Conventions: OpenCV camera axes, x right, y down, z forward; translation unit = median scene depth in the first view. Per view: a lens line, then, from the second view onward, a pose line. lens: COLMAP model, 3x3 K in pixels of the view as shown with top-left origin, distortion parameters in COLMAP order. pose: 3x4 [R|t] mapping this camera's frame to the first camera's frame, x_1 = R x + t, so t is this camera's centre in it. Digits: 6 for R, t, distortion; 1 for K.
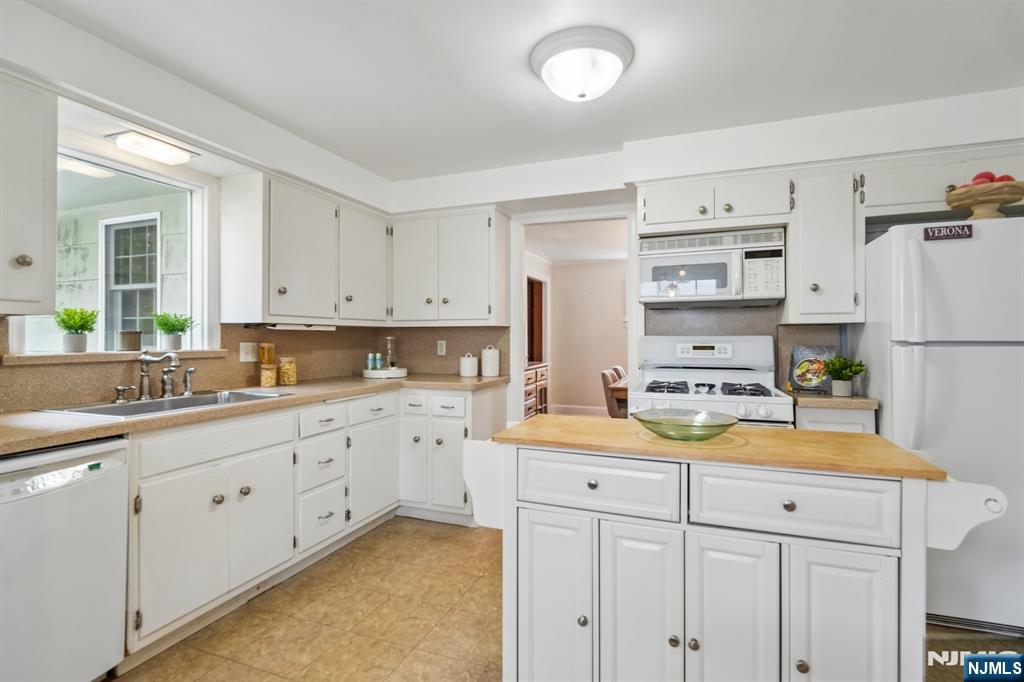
lens RADIAL K [[479.4, 0, 516.5], [0, 479.4, 337.8], [0, 0, 1]] dist [-0.004751, -0.002496]
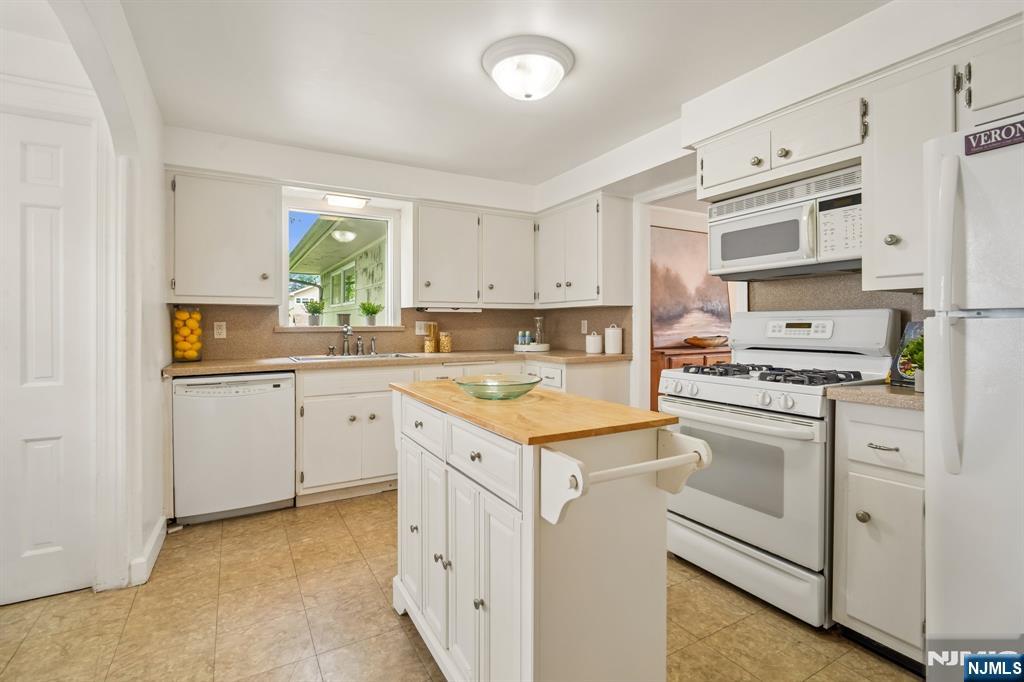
lens RADIAL K [[479.4, 0, 535.8], [0, 479.4, 326.2], [0, 0, 1]] dist [-0.004751, -0.002496]
pose [[0.786482, 0.000671, -0.617613, 0.585160], [0.002835, 0.999985, 0.004696, 0.018524], [0.617607, -0.005444, 0.786468, 0.090041]]
